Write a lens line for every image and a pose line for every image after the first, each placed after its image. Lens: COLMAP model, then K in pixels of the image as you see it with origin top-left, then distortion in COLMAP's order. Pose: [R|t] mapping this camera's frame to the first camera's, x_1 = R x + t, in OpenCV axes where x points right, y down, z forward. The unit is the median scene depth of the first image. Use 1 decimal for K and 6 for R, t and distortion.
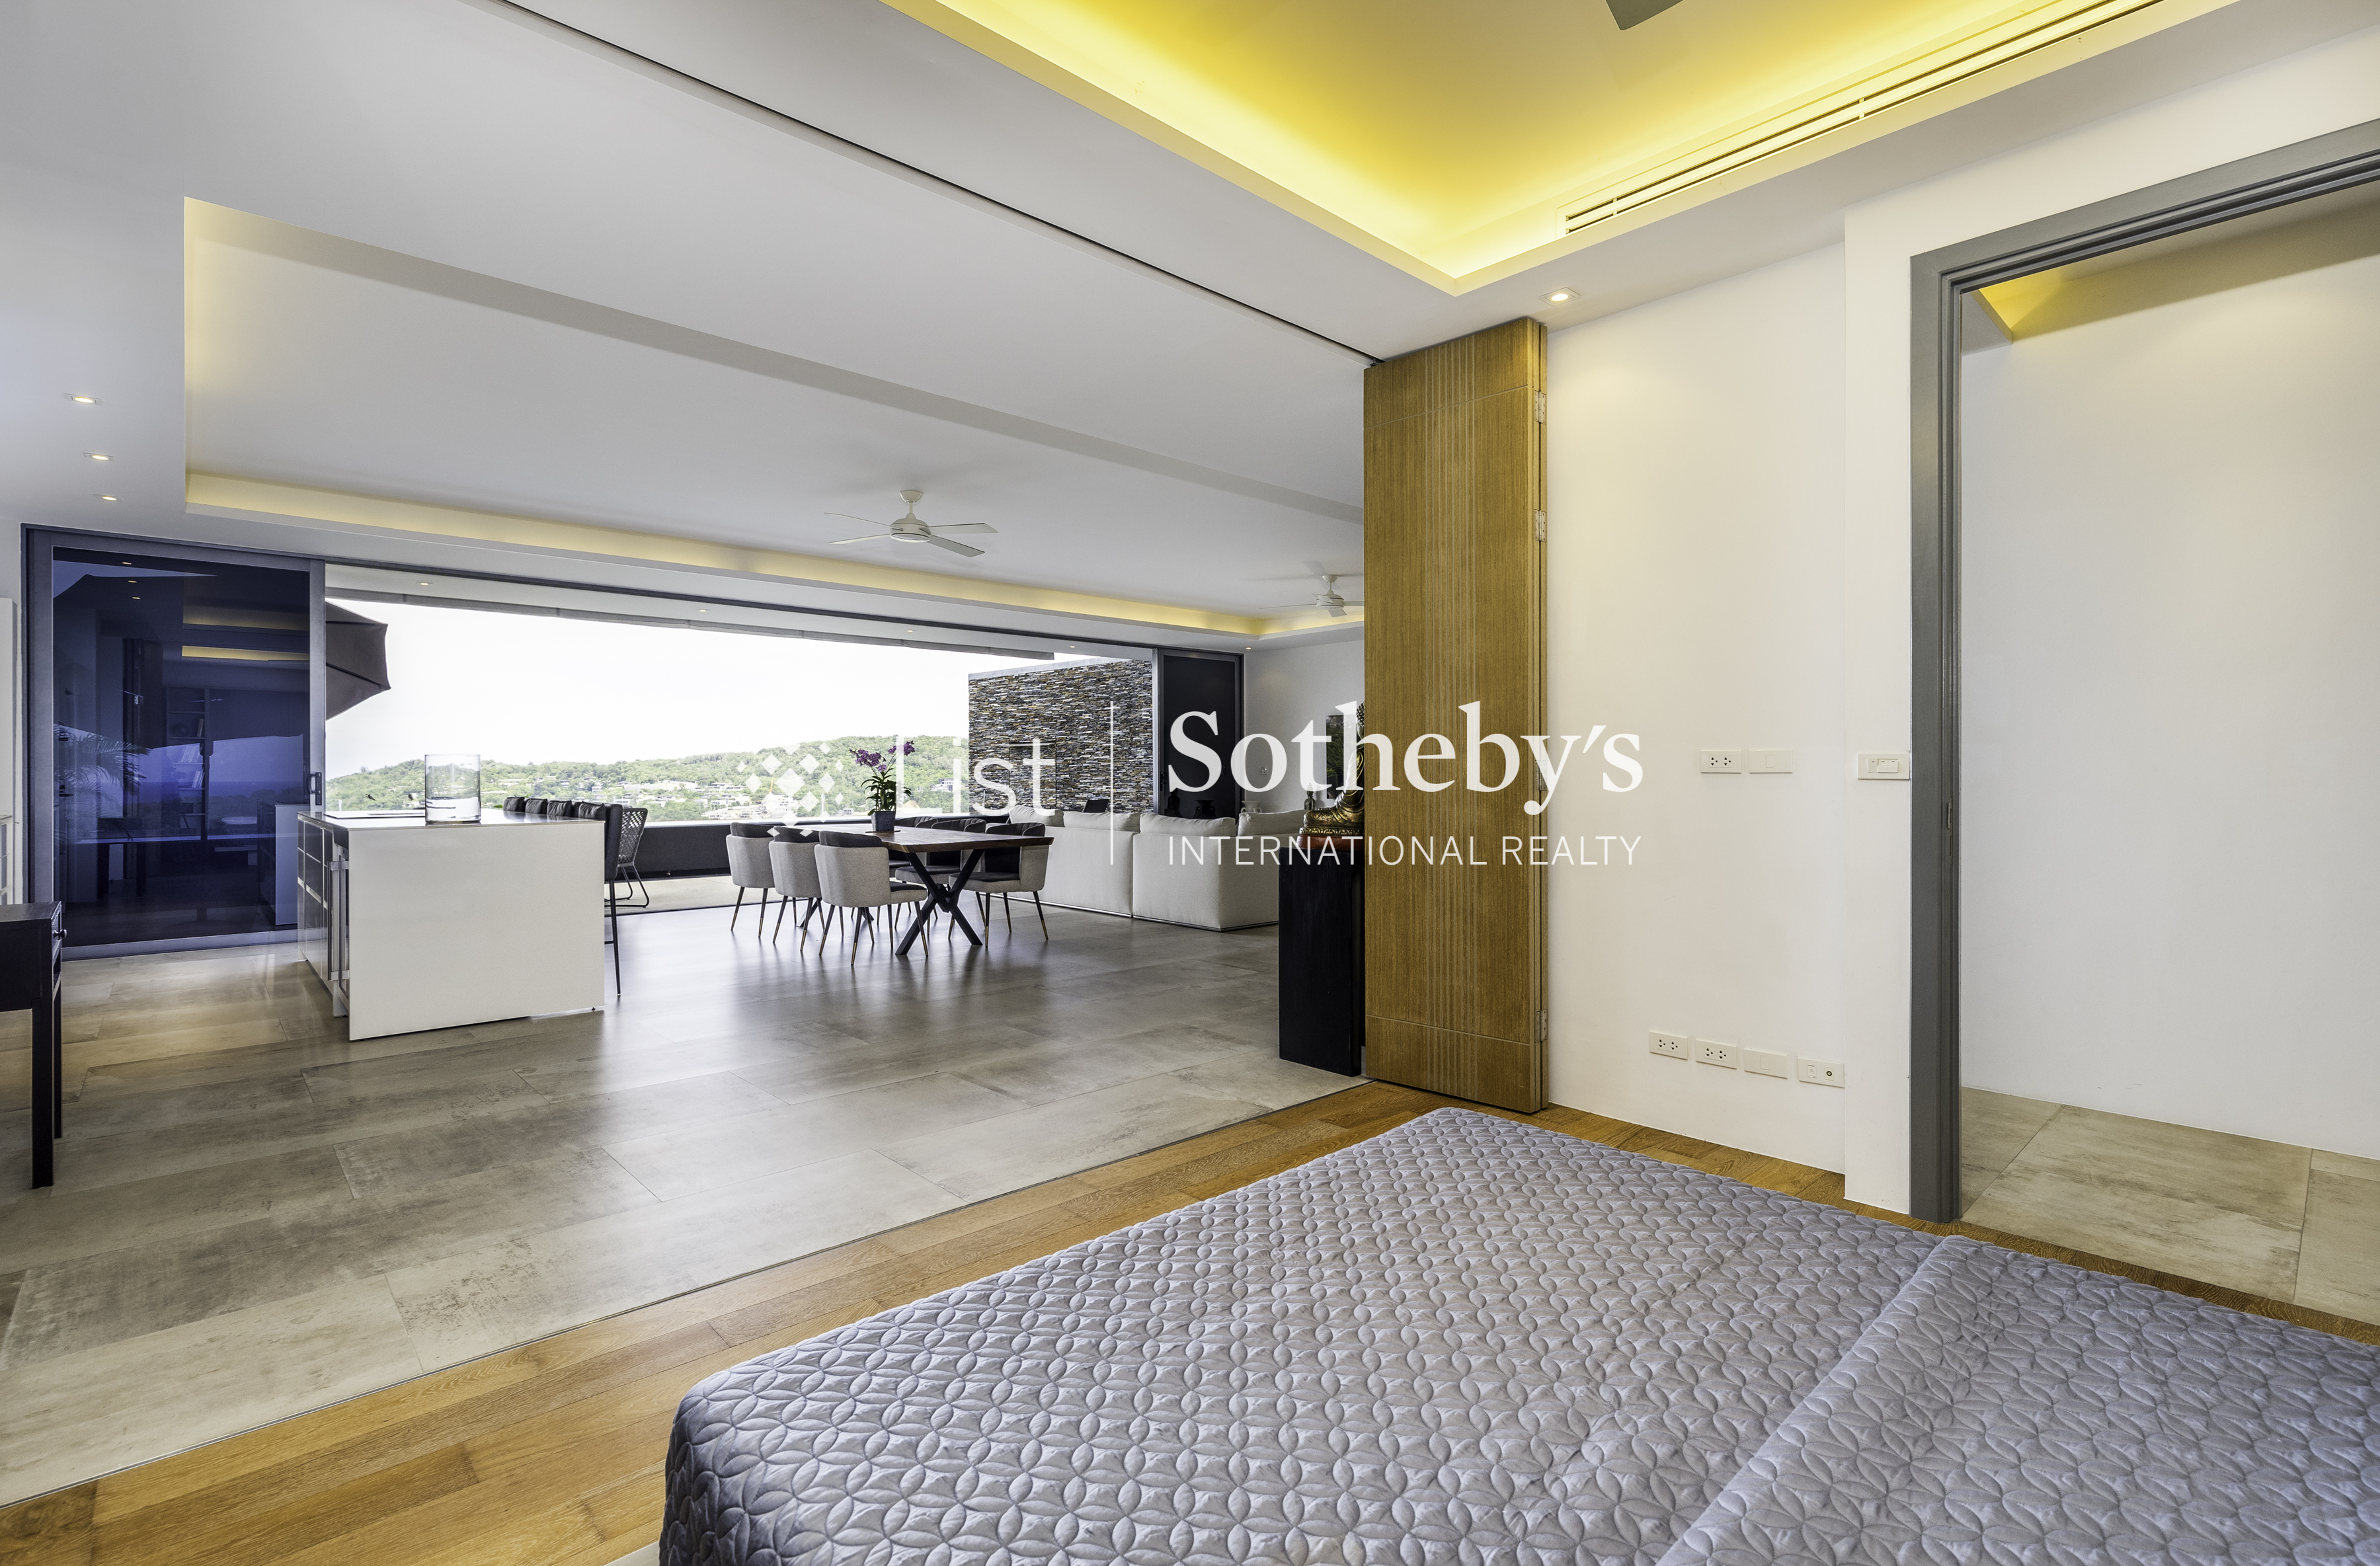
lens RADIAL K [[1071.7, 0, 1200.1], [0, 1071.7, 768.8], [0, 0, 1]] dist [0.014532, -0.000118]
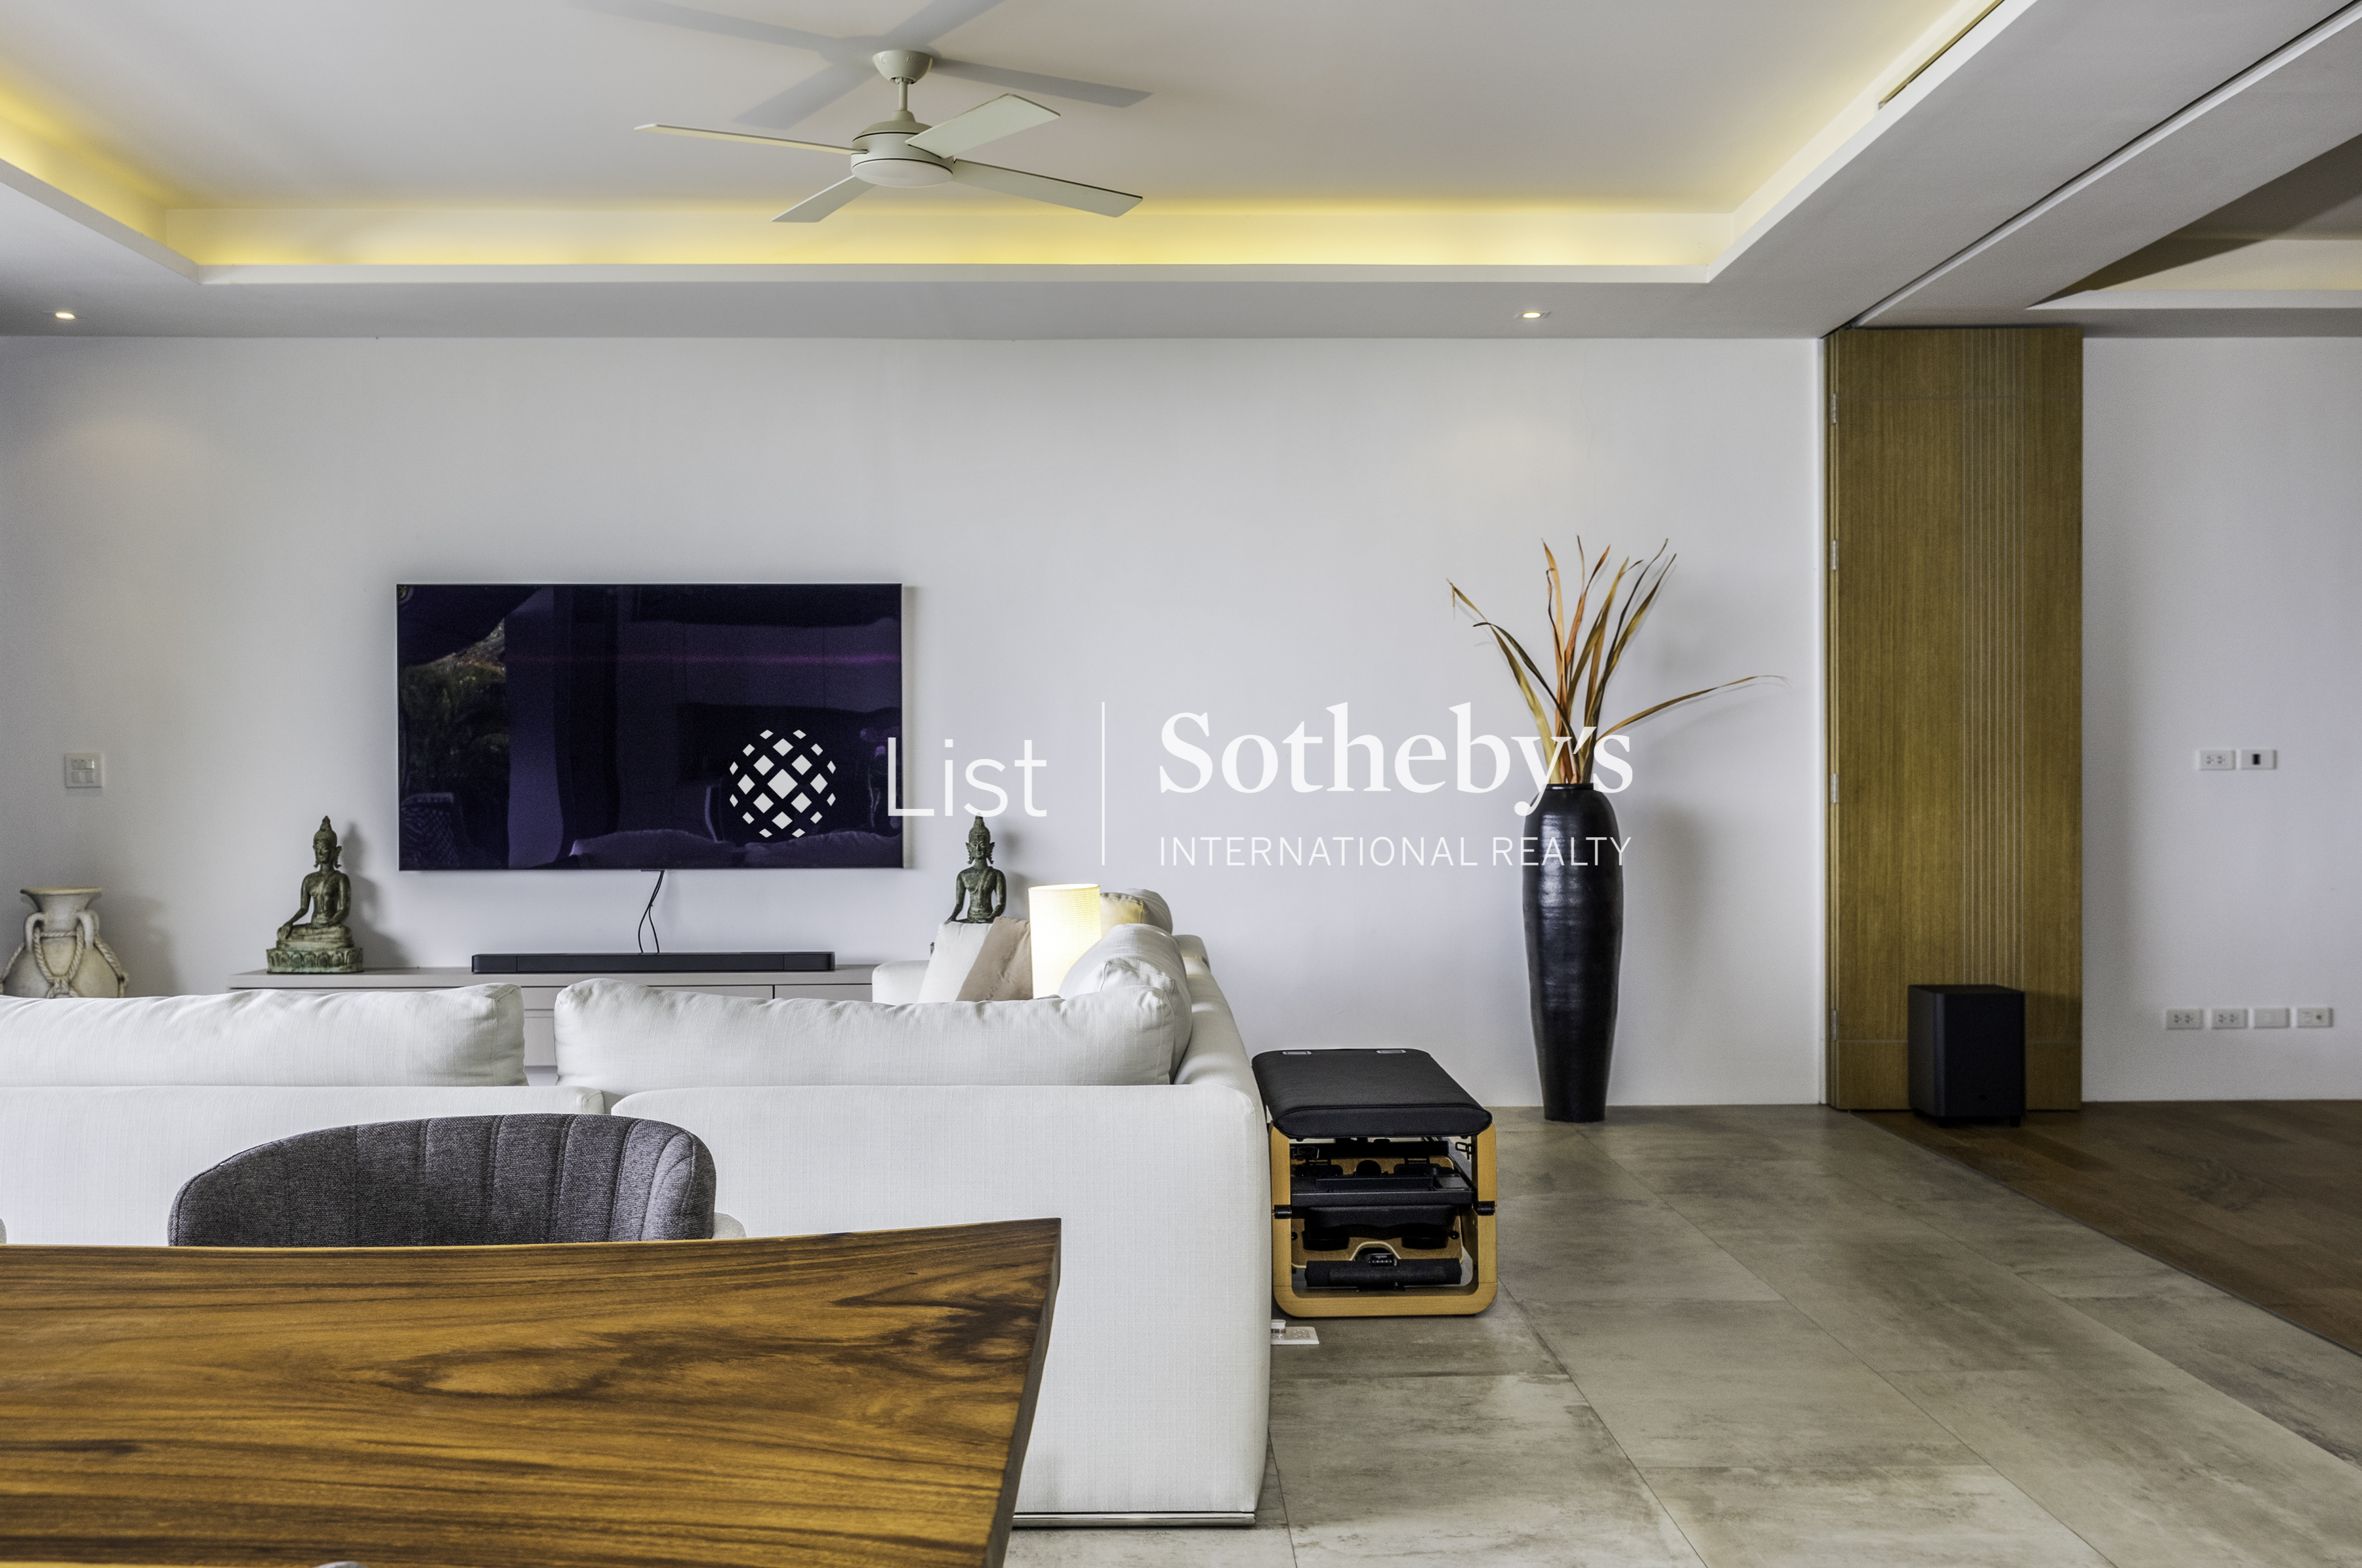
lens RADIAL K [[2323.0, 0, 1181.0], [0, 2323.0, 784.0], [0, 0, 1]] dist [0.020495, 0.012957]
pose [[0.675826, -0.005754, 0.737039, -0.078206], [-0.000575, 0.999965, 0.008334, -0.000198], [-0.737061, -0.006056, 0.675799, 0.161768]]
